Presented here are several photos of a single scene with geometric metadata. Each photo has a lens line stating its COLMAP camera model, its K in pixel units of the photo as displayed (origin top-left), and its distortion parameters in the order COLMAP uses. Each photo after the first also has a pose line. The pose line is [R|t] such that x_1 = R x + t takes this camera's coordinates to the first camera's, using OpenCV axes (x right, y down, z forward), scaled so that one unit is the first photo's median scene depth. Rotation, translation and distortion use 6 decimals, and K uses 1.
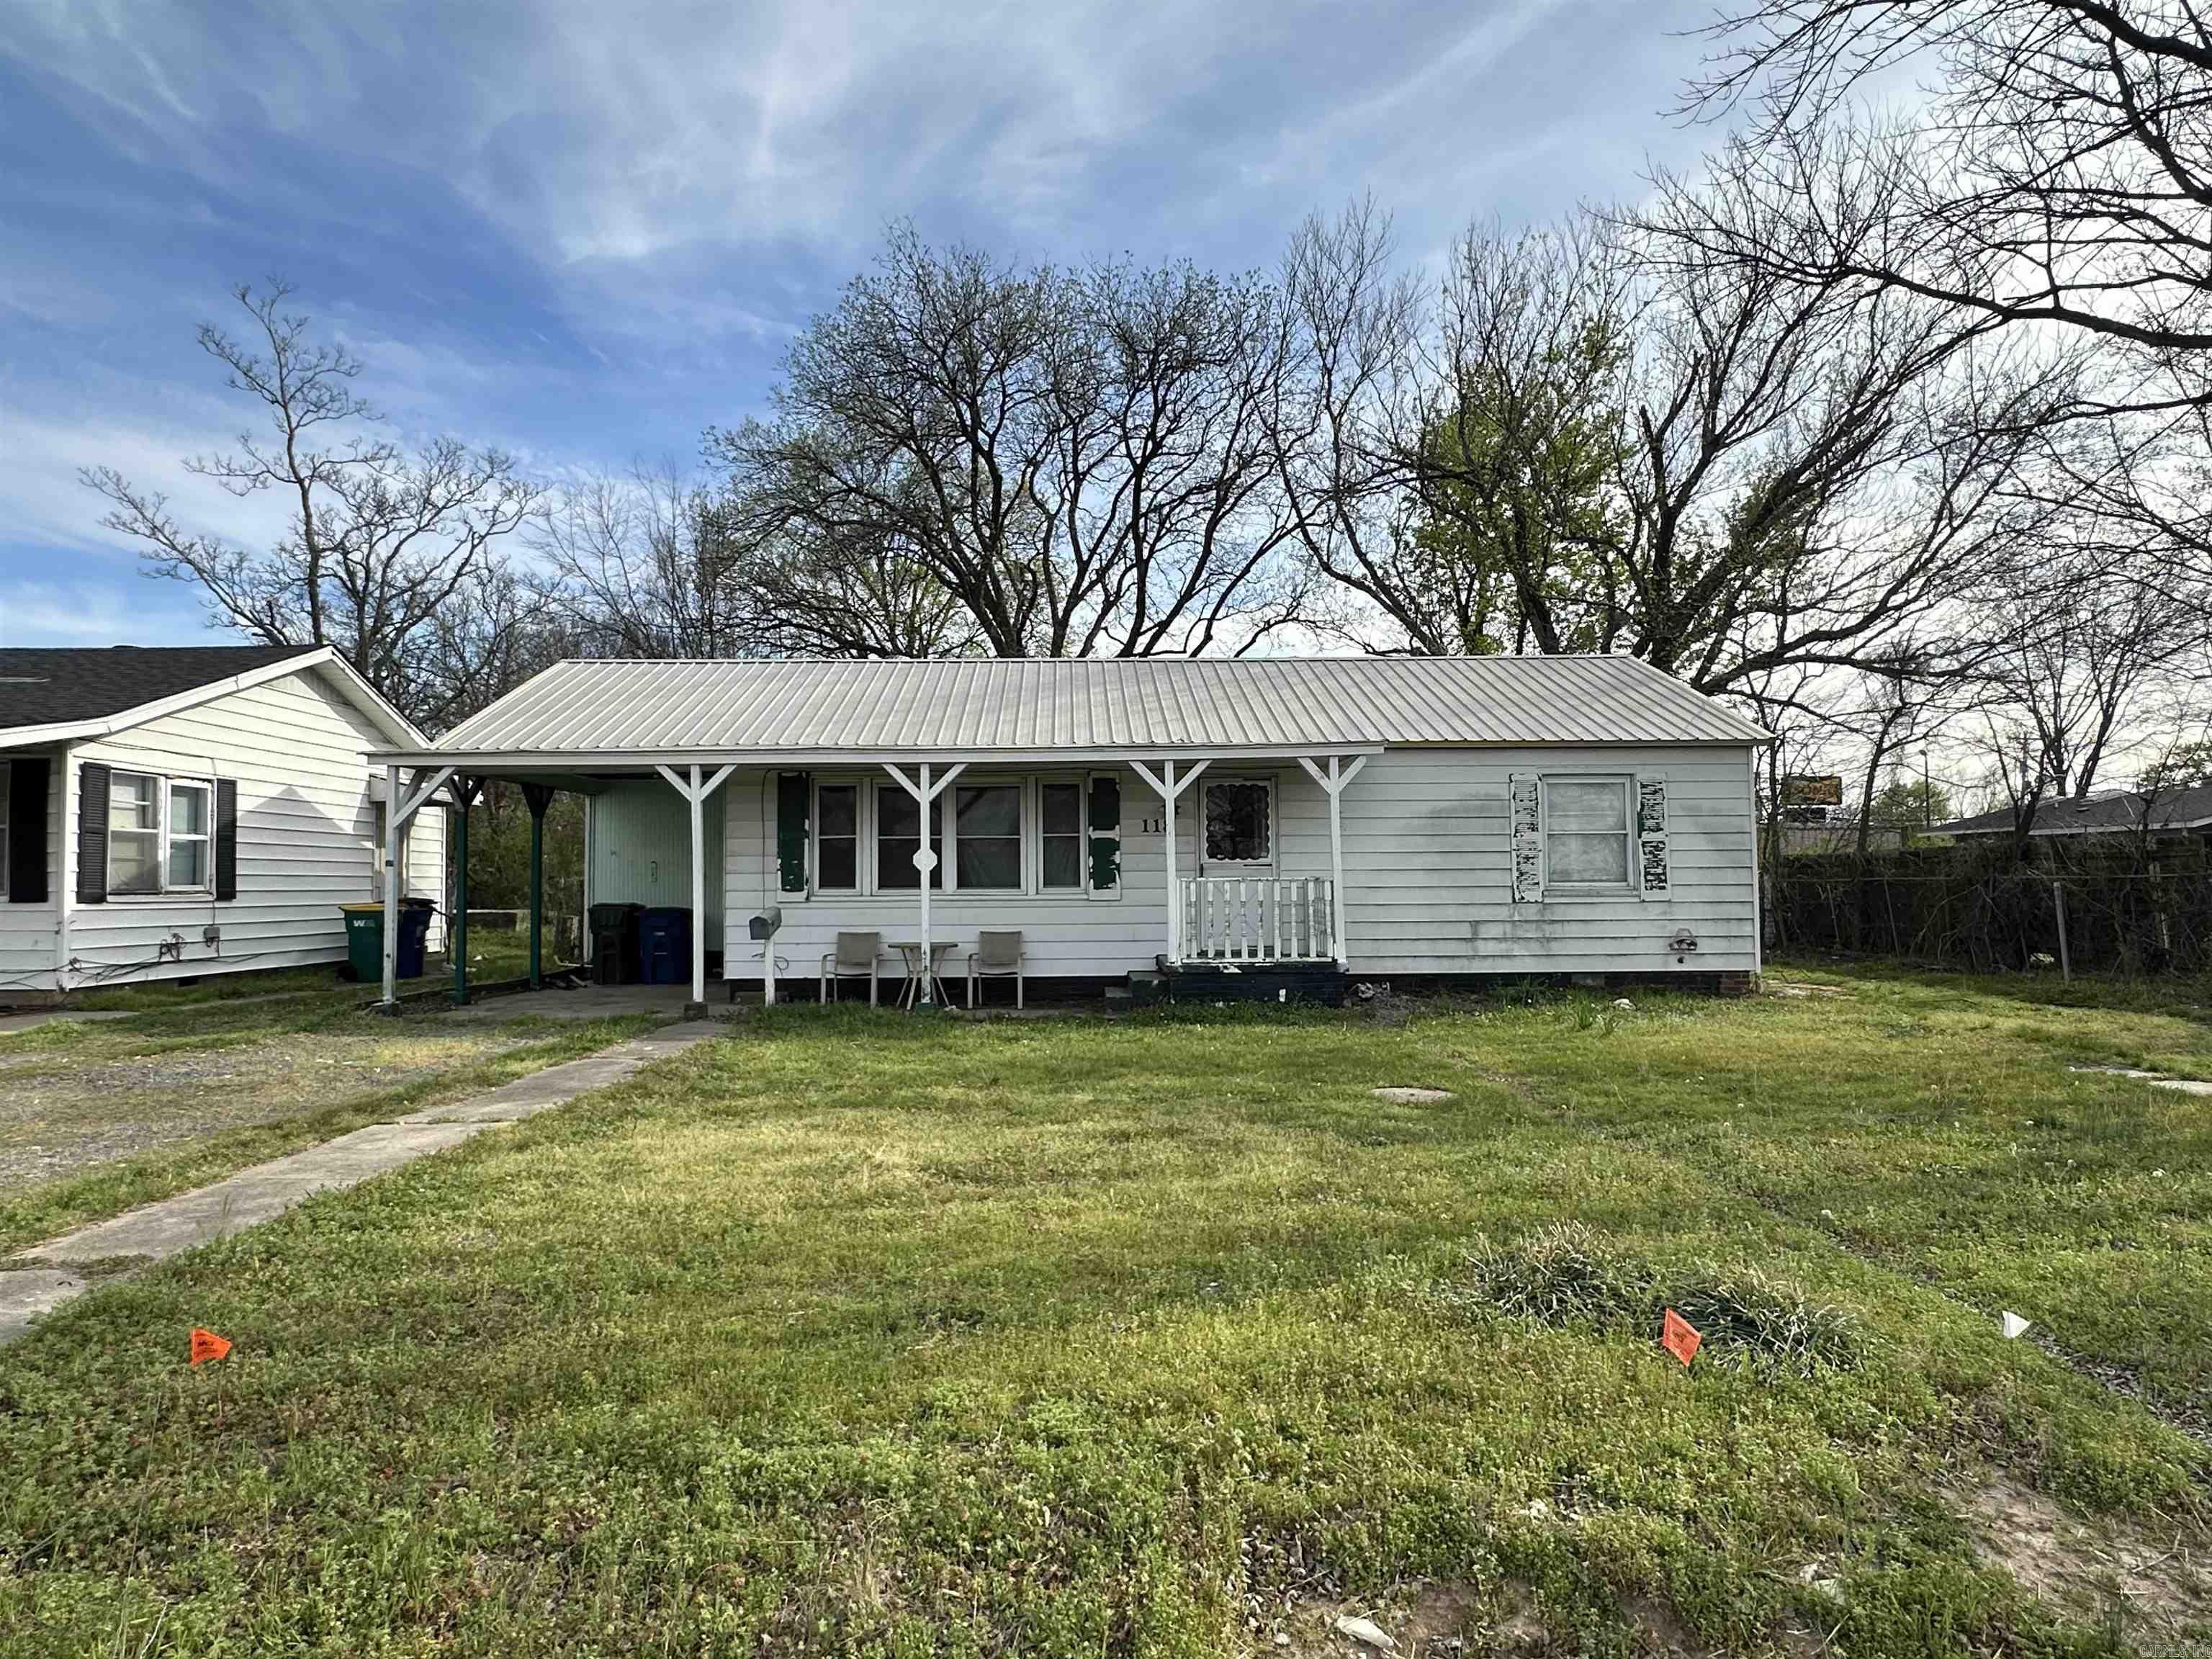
lens RADIAL K [[1291.0, 0, 1102.7], [0, 1291.0, 839.5], [0, 0, 1]] dist [-0.000578, -0.000795]
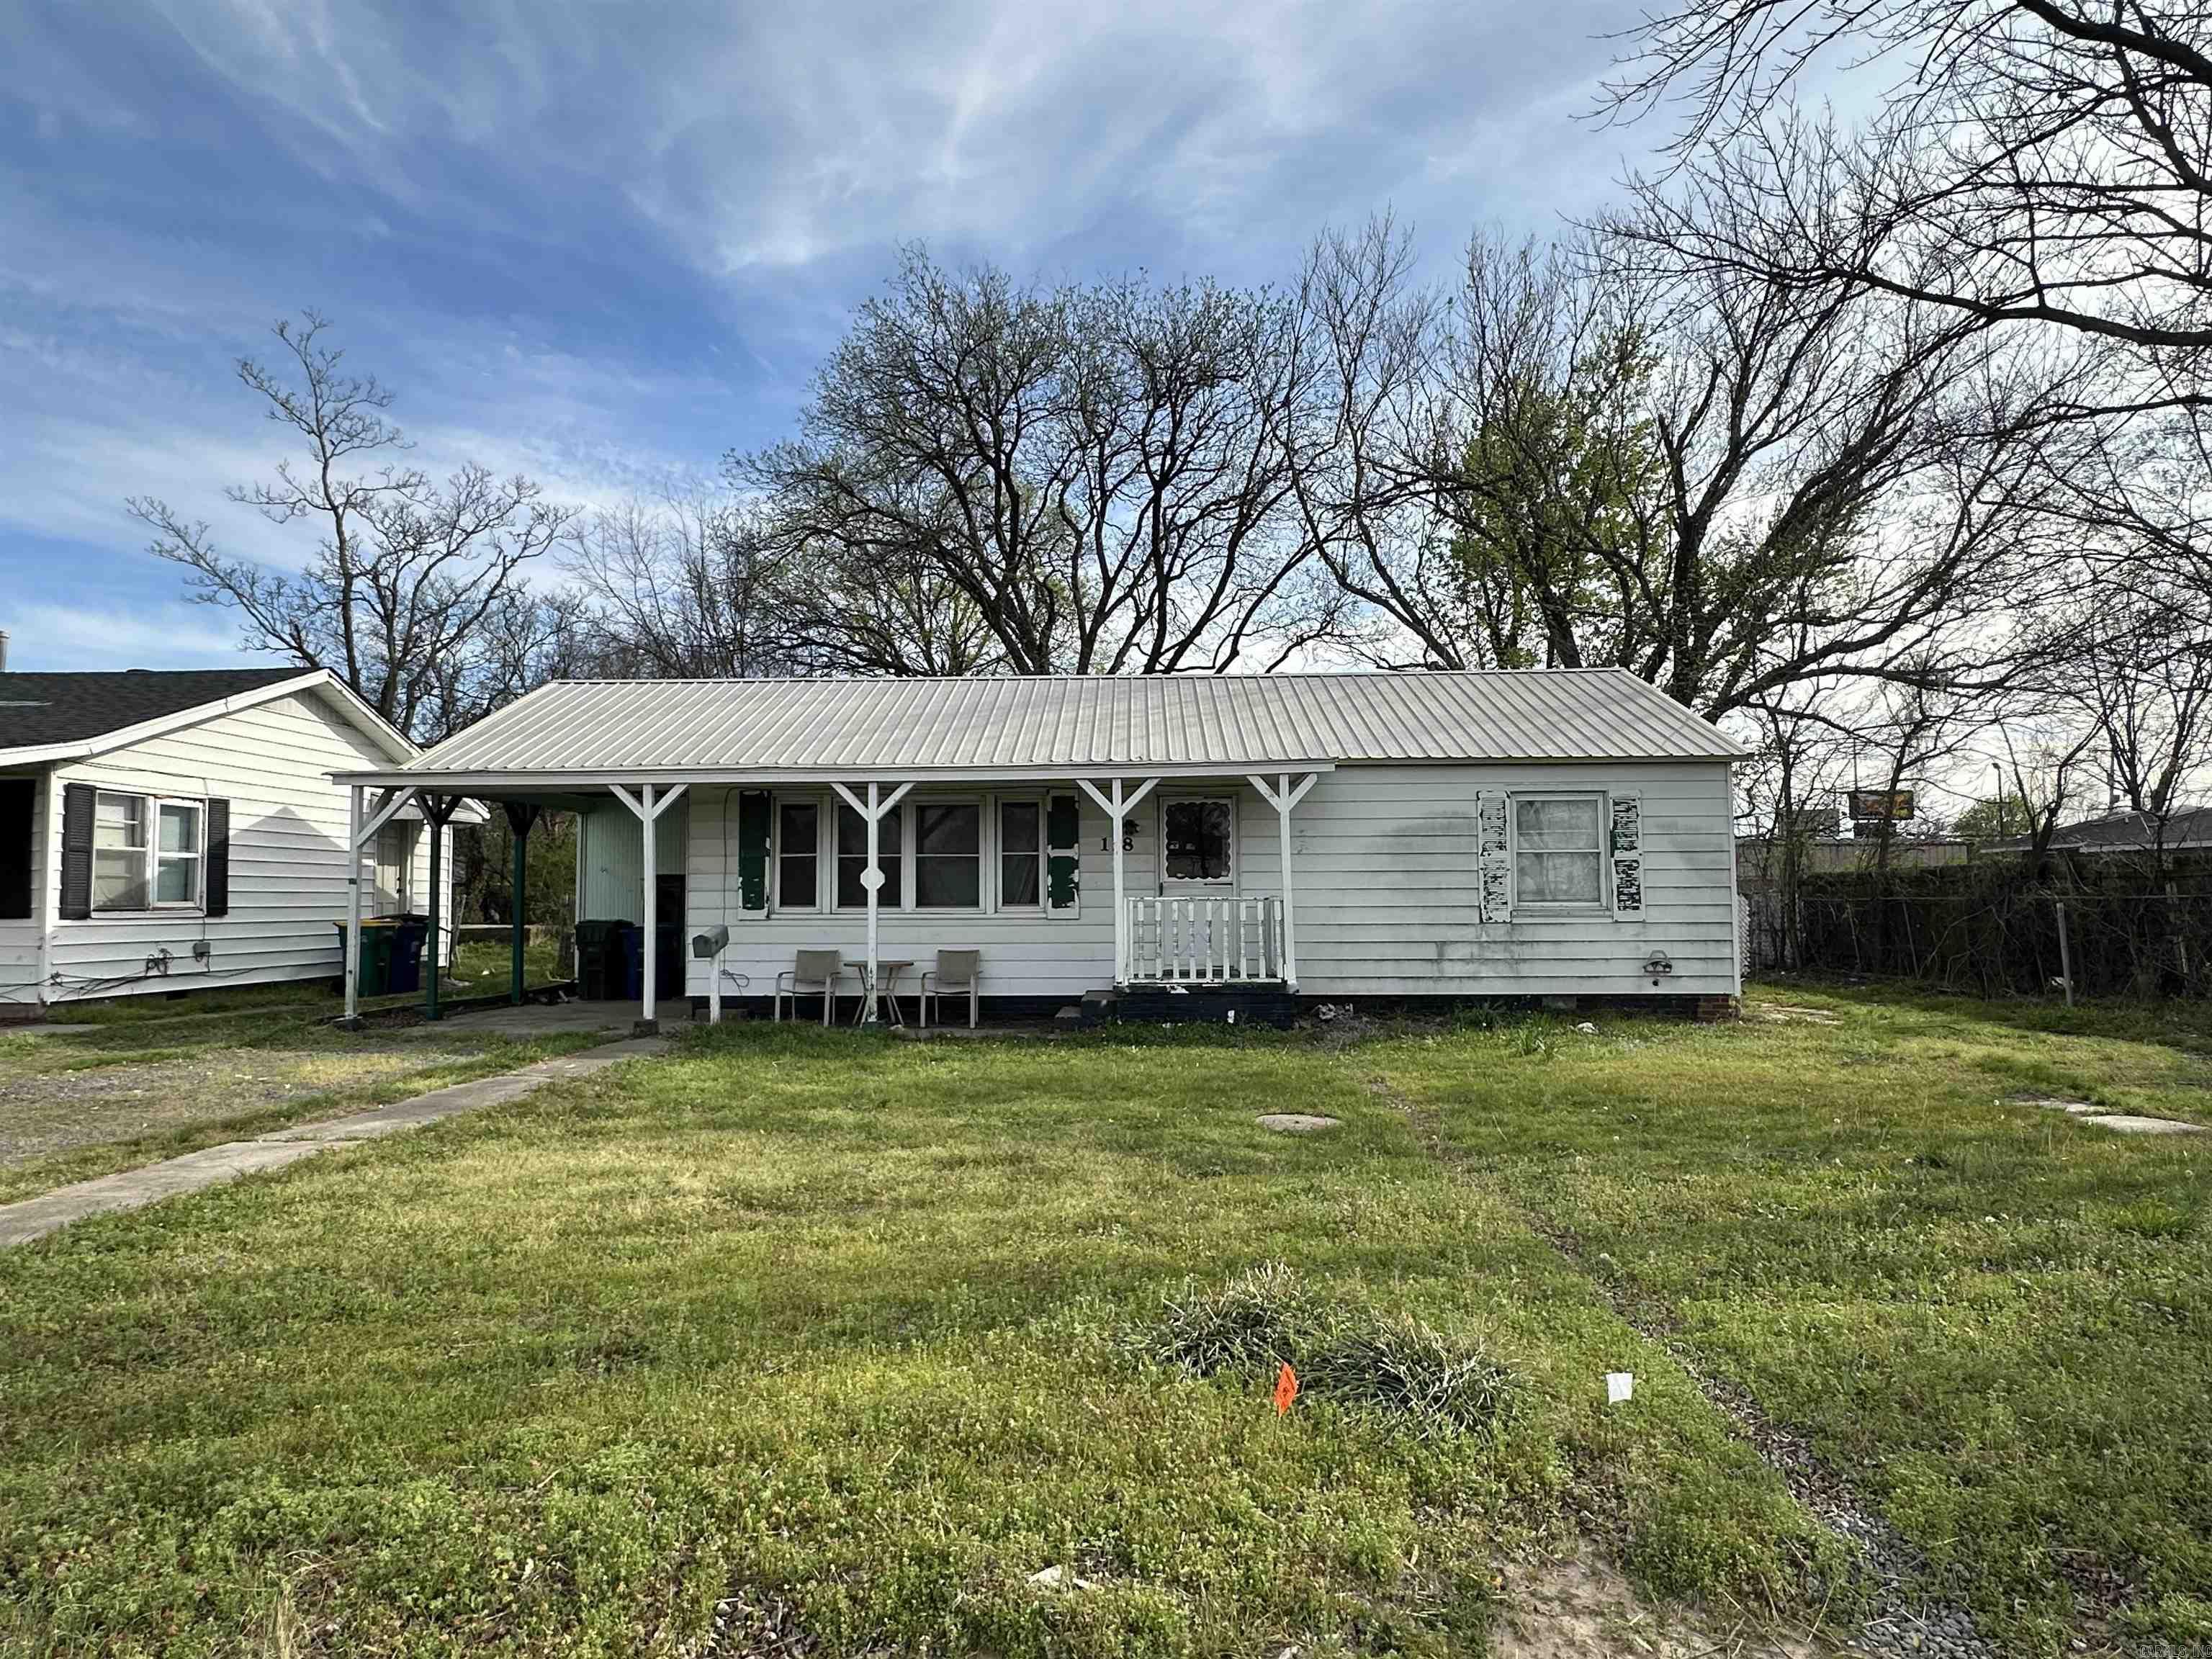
lens RADIAL K [[1291.0, 0, 1109.7], [0, 1291.0, 836.1], [0, 0, 1]] dist [-0.000578, -0.000795]
pose [[0.998733, -0.000171, -0.050322, 0.086961], [-0.000538, 0.999901, -0.014076, -0.002847], [0.050319, 0.014085, 0.998634, 0.008552]]
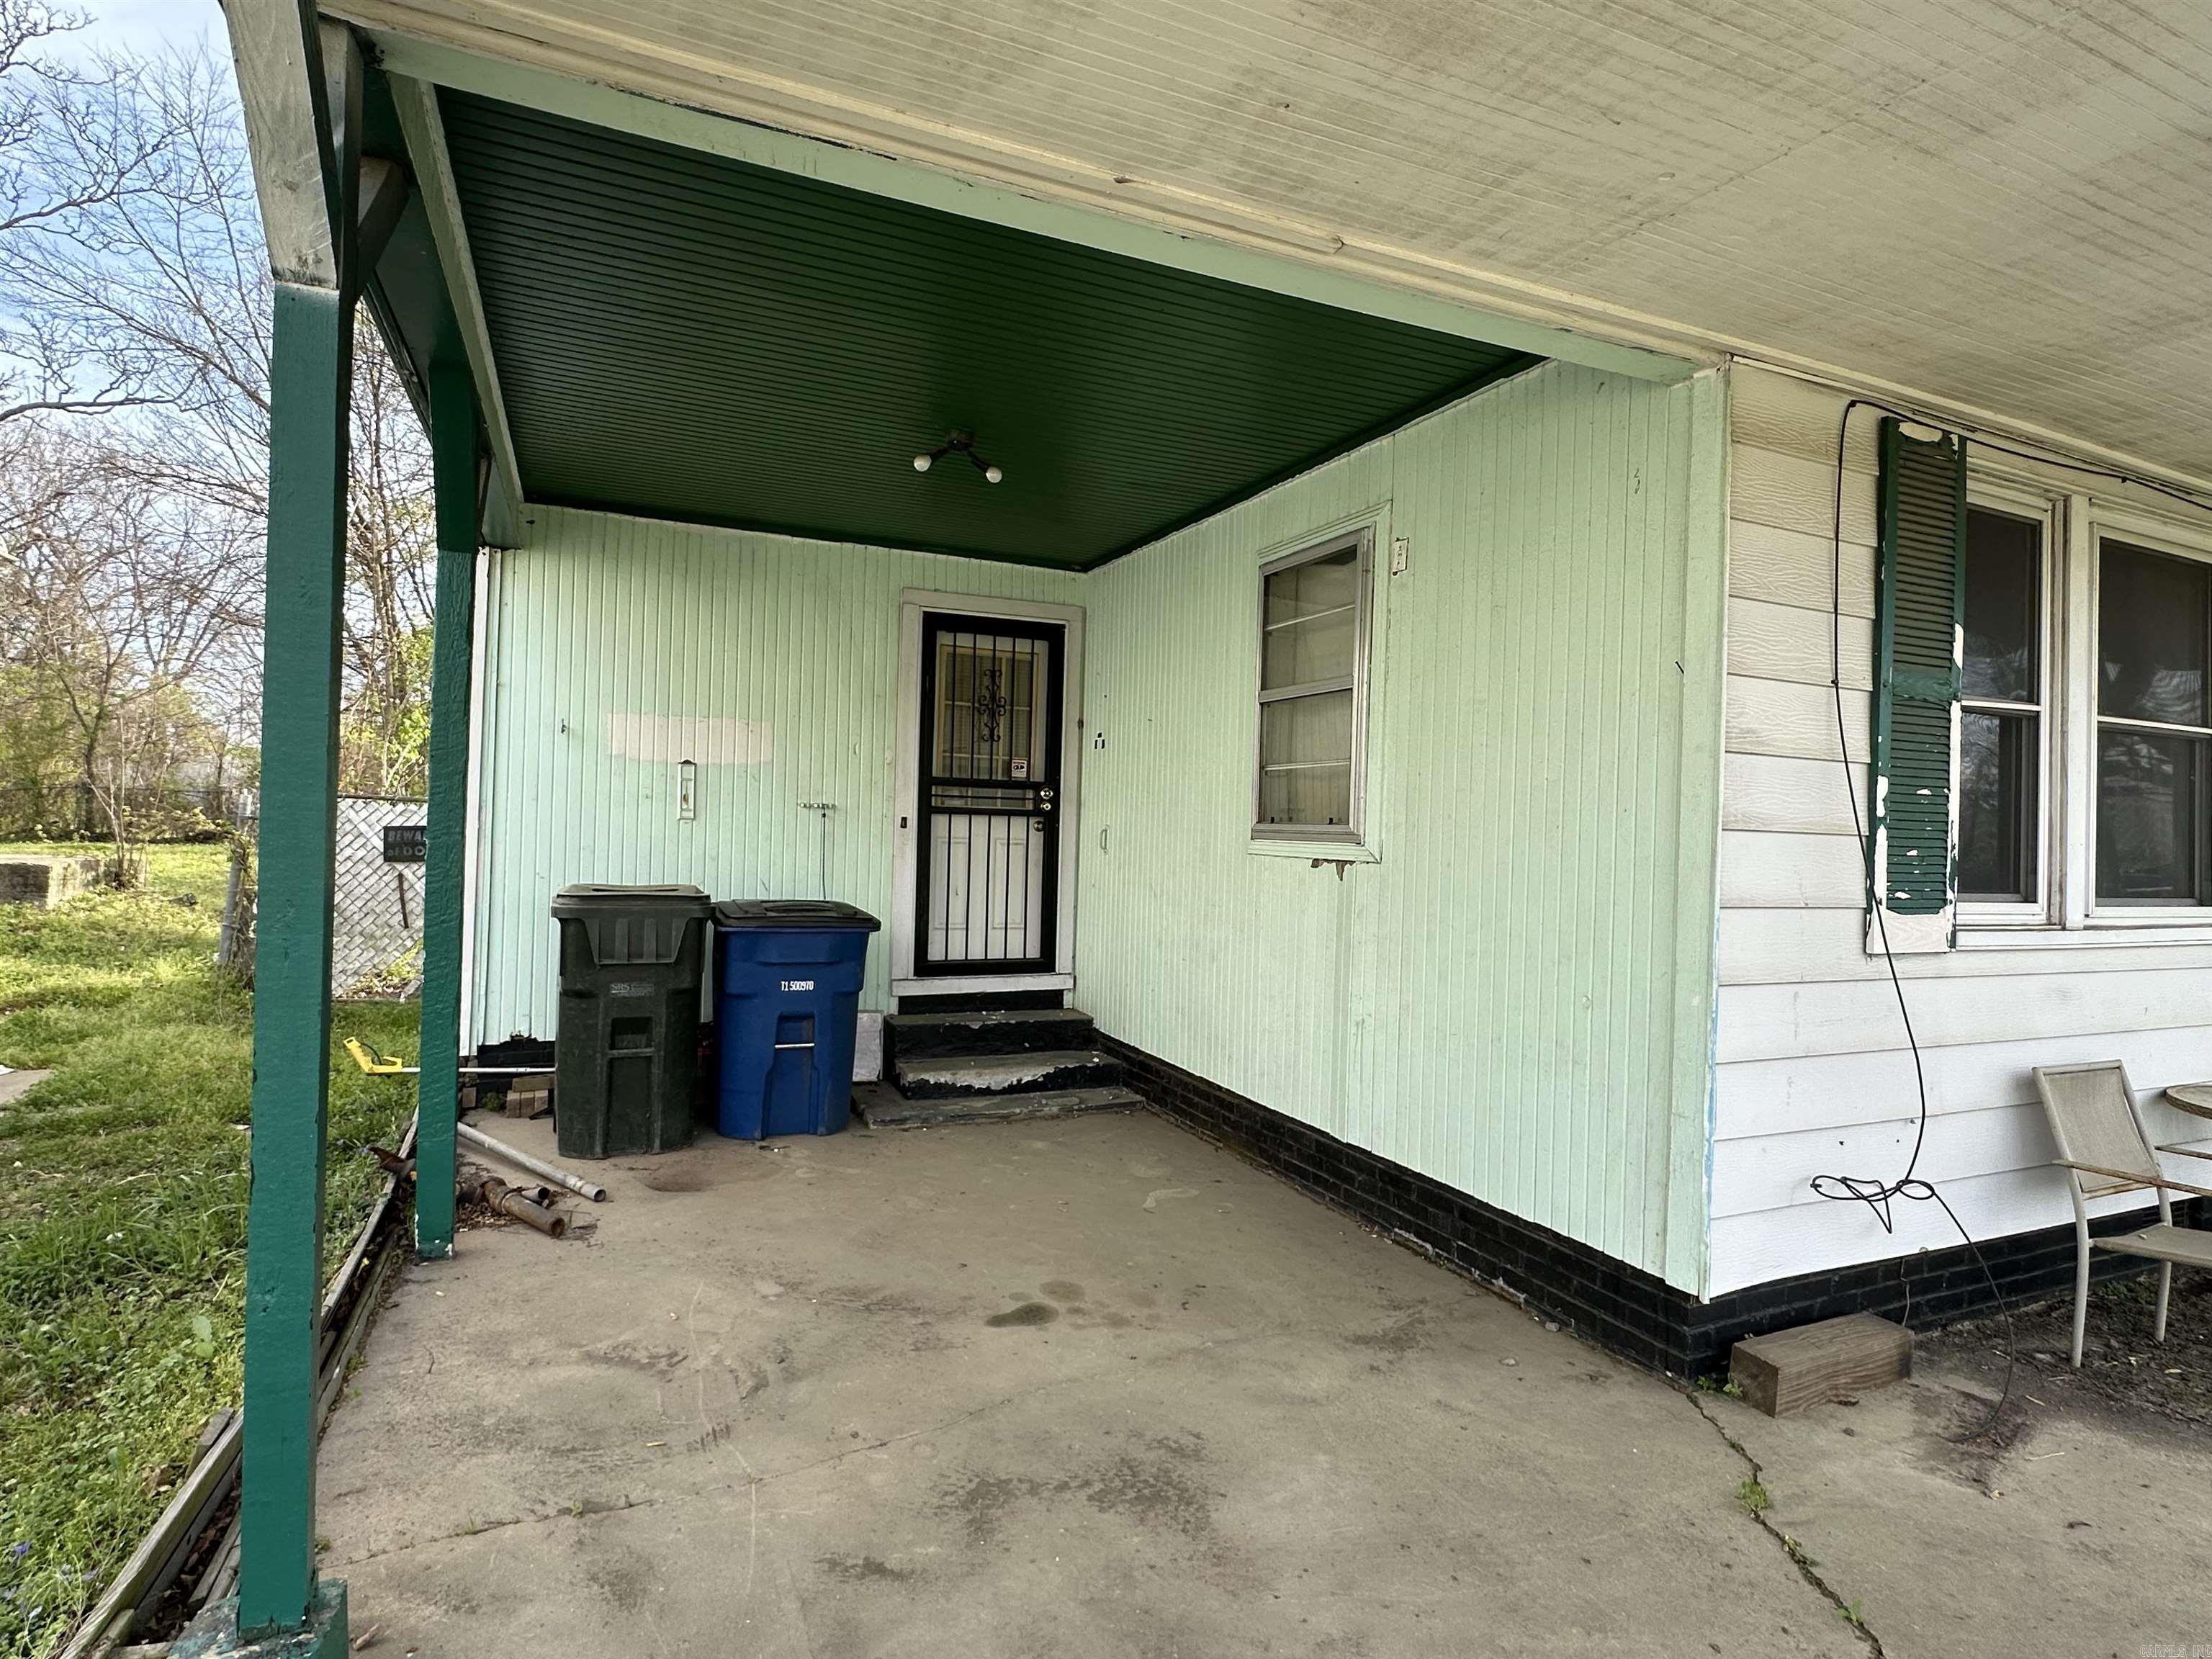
lens RADIAL K [[1144.0, 0, 1105.5], [0, 1144.0, 833.3], [0, 0, 1]] dist [-0.003764, 0.001571]
pose [[0.918135, 0.034125, 0.394795, -0.464903], [-0.051737, 0.998080, 0.034049, 0.025837], [-0.392875, -0.051687, 0.918138, 0.854198]]
